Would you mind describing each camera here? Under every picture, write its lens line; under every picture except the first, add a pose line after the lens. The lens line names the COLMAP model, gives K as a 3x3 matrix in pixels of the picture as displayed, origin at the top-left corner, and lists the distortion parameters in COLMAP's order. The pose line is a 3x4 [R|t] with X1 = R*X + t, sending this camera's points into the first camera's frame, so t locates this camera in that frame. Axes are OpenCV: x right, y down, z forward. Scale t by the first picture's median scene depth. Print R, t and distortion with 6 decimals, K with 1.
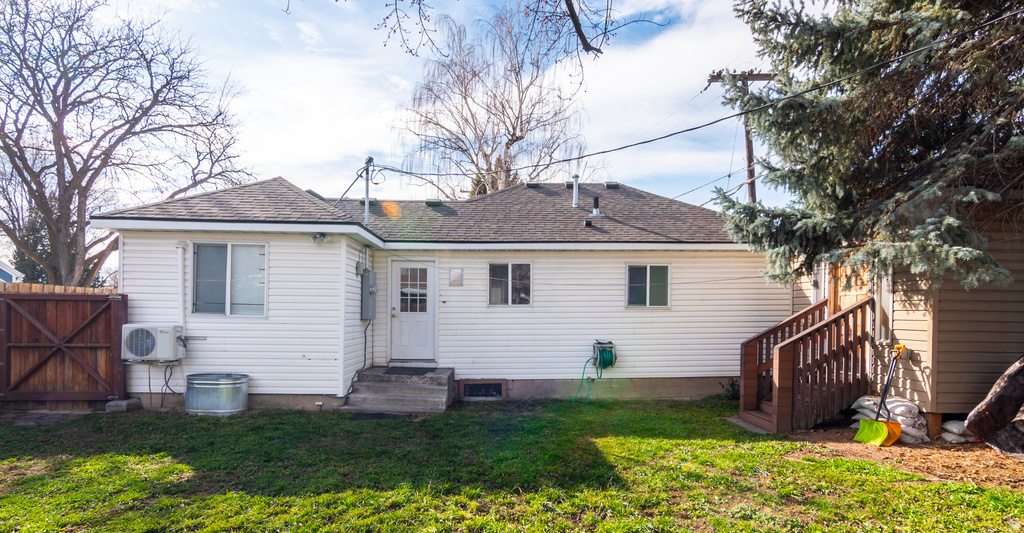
lens RADIAL K [[503.5, 0, 524.7], [0, 503.5, 315.3], [0, 0, 1]] dist [-0.000366, -0.000355]
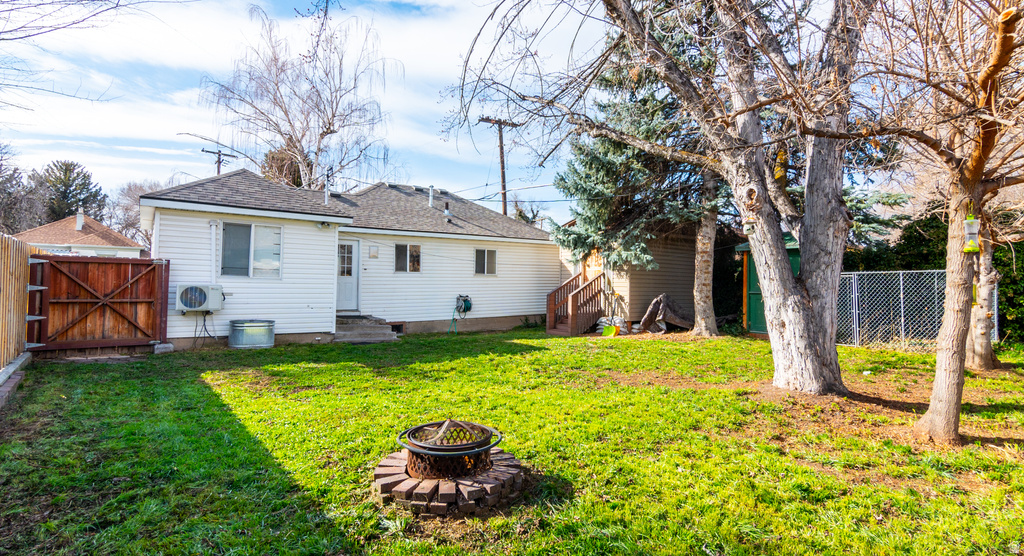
lens RADIAL K [[471.6, 0, 511.5], [0, 471.6, 277.9], [0, 0, 1]] dist [-0.000525, -0.000096]
pose [[0.834518, 0.009951, 0.550890, -0.725717], [-0.006624, 0.999946, -0.008028, 0.007809], [-0.550940, 0.003051, 0.834539, -0.458882]]
